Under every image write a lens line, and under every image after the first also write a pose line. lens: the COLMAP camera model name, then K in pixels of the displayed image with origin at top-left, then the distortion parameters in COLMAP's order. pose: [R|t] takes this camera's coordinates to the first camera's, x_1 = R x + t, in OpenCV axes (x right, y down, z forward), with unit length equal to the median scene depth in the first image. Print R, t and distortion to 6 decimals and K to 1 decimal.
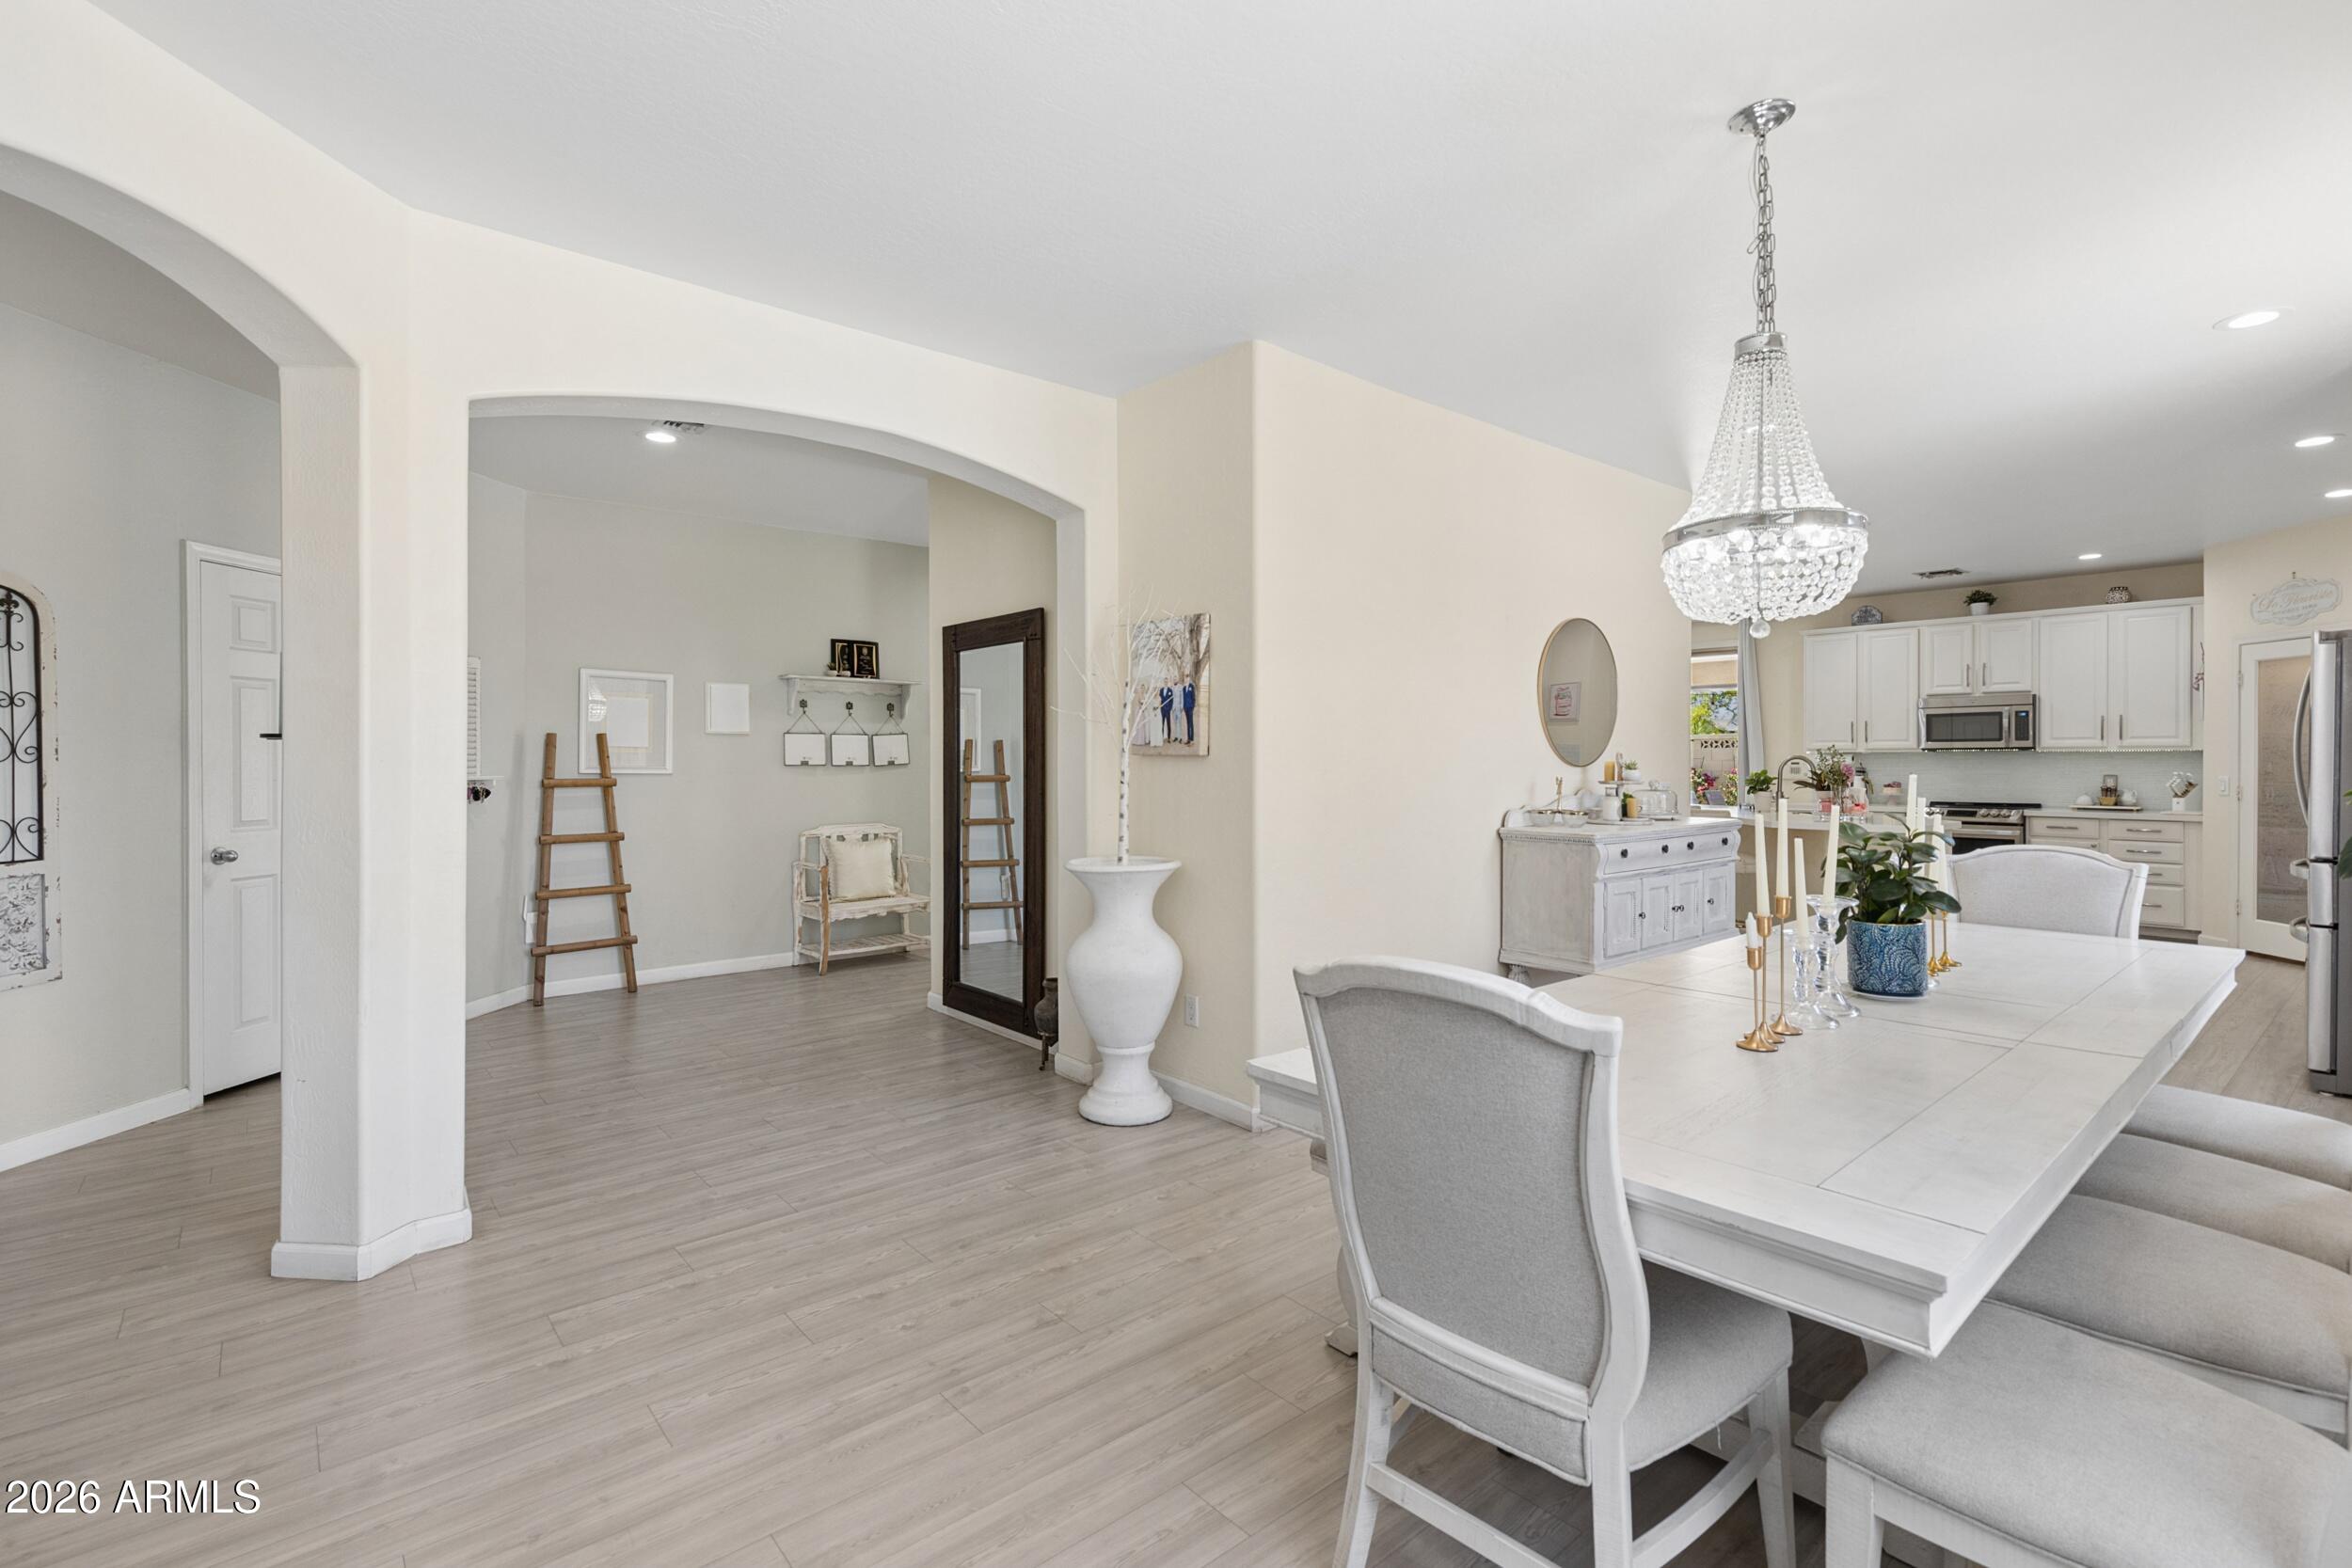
lens RADIAL K [[1077.9, 0, 1193.6], [0, 1077.9, 769.3], [0, 0, 1]] dist [0.009368, 0.000655]
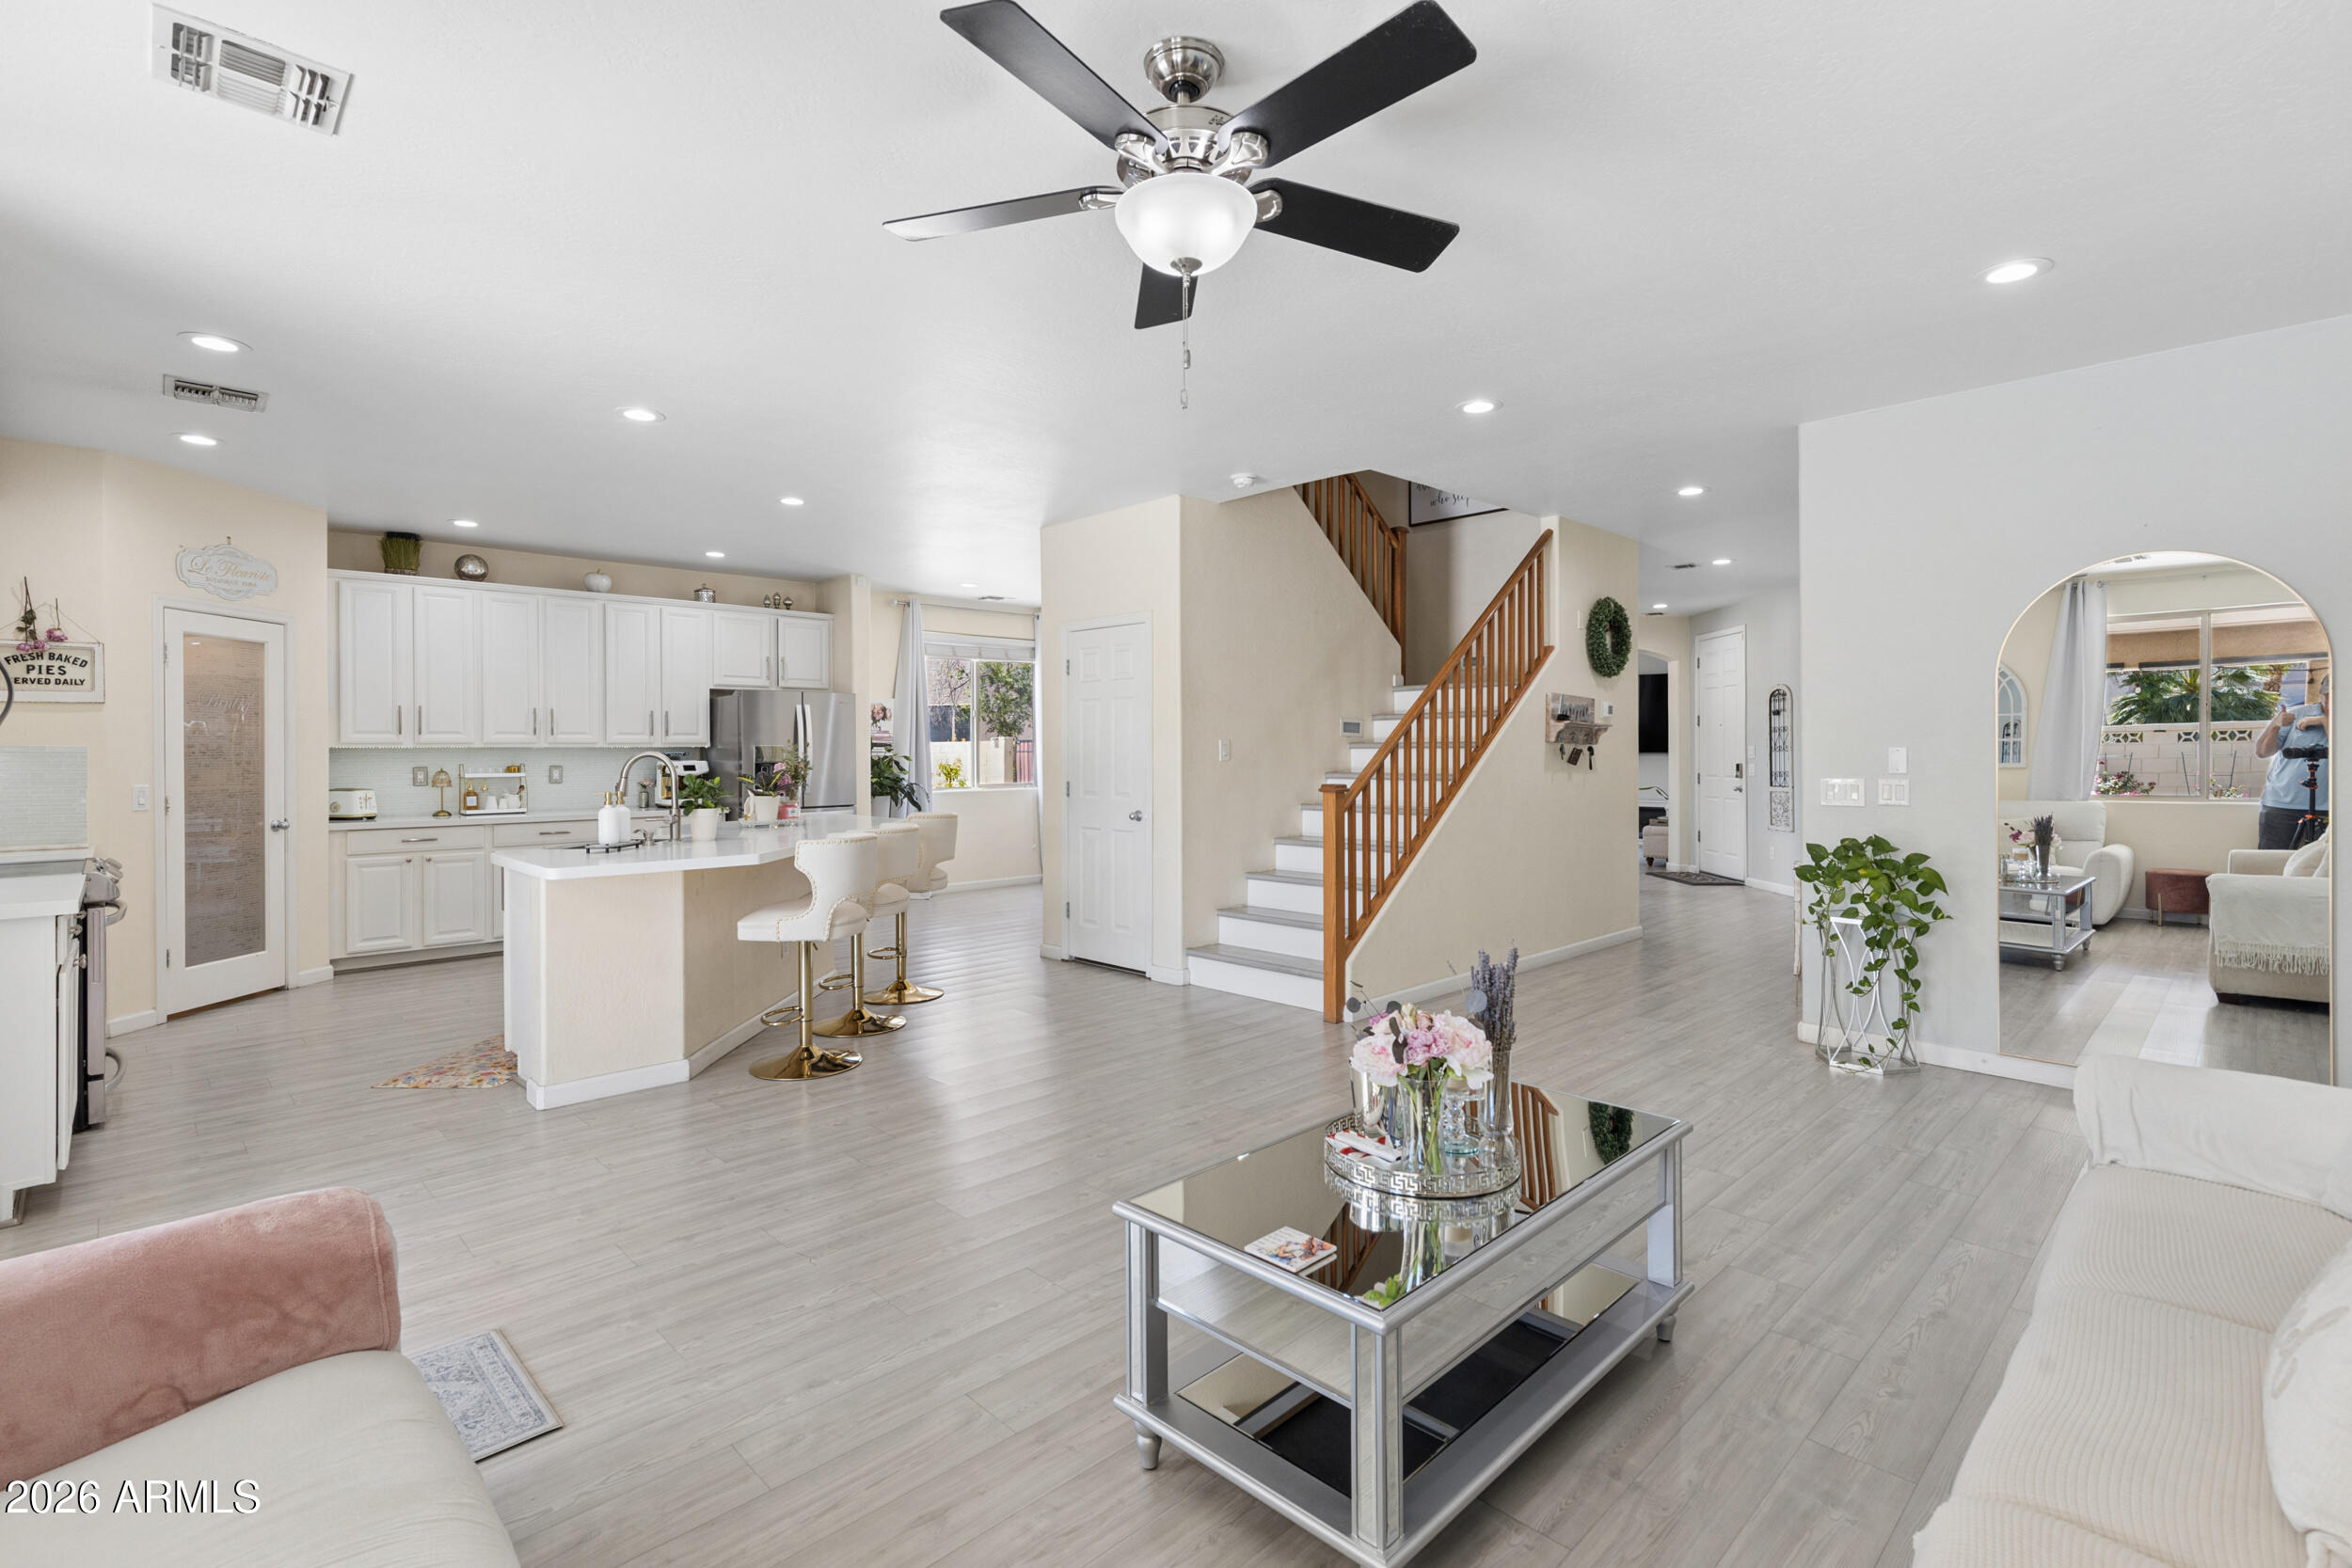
lens RADIAL K [[1086.0, 0, 1179.1], [0, 1086.0, 748.6], [0, 0, 1]] dist [0.005511, -0.000103]
pose [[-0.998202, 0.006013, -0.059634, 0.295472], [0.005797, 0.999976, 0.003802, -0.015167], [0.059655, 0.003450, -0.998213, 1.684651]]
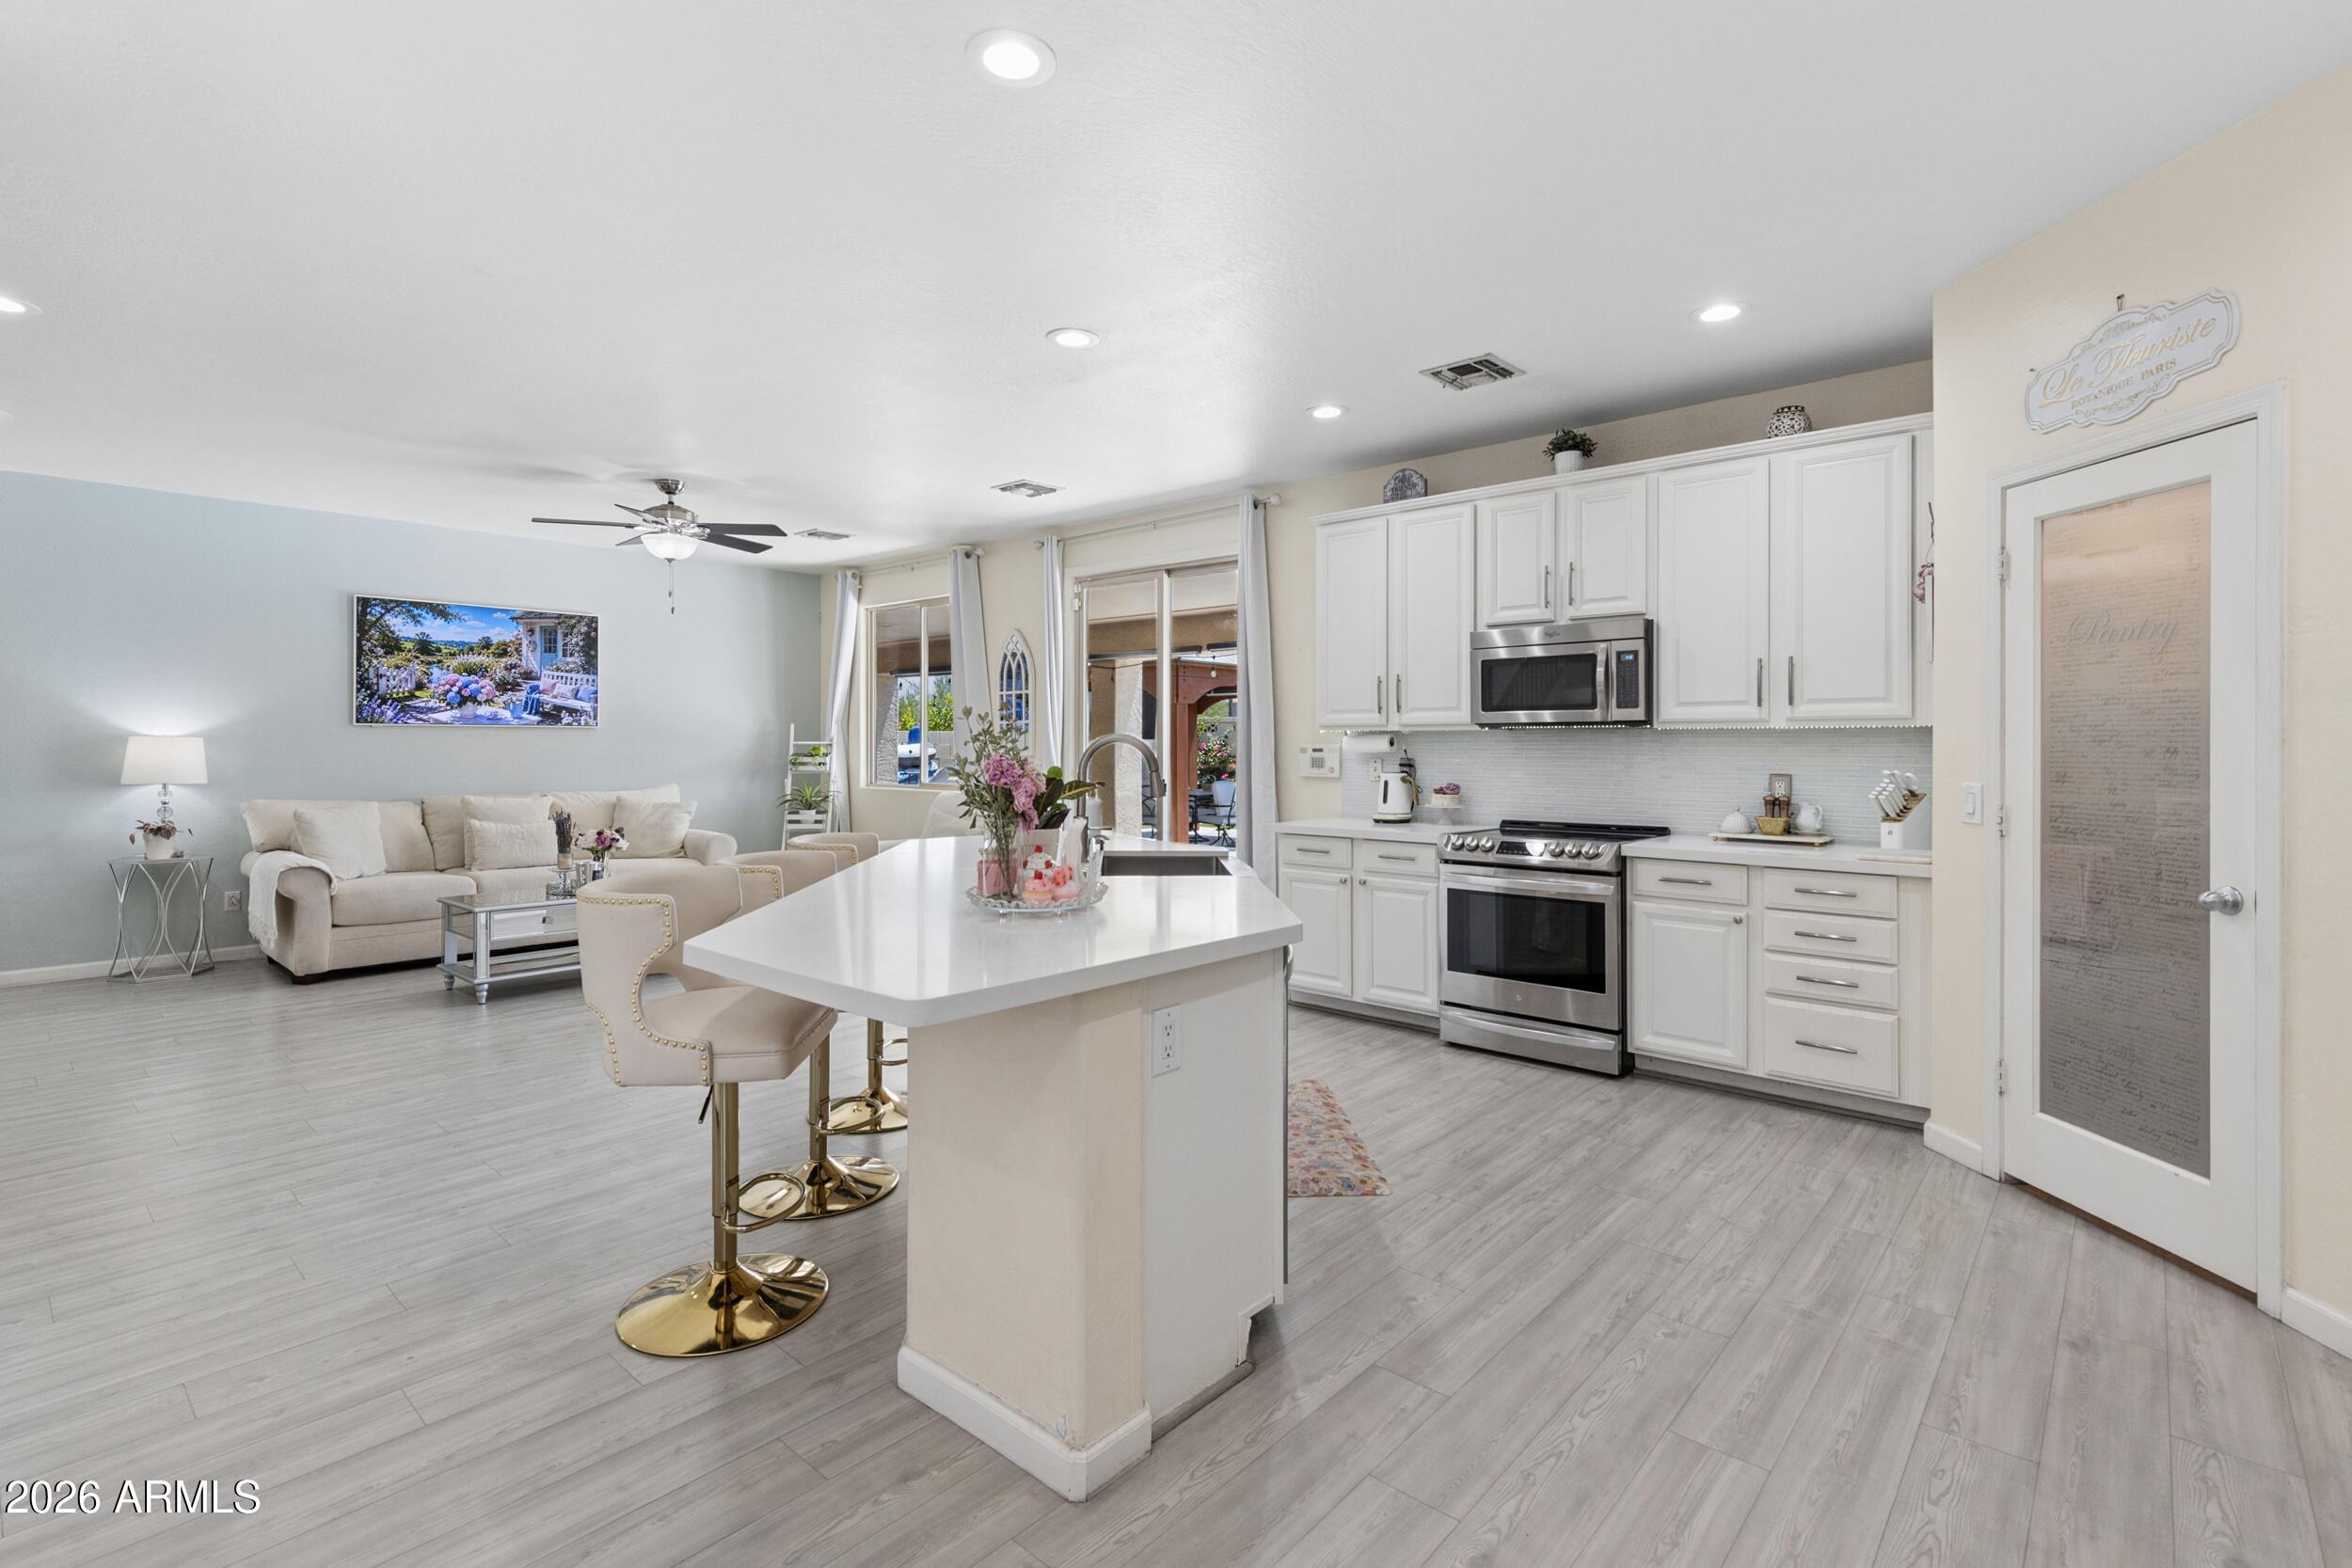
lens RADIAL K [[1085.4, 0, 1188.5], [0, 1085.4, 743.4], [0, 0, 1]] dist [0.005221, 0.000001]
pose [[0.990793, 0.002069, 0.135372, 0.537935], [-0.001157, 0.999976, -0.006815, -0.006191], [-0.135382, 0.006595, 0.990771, 0.568730]]
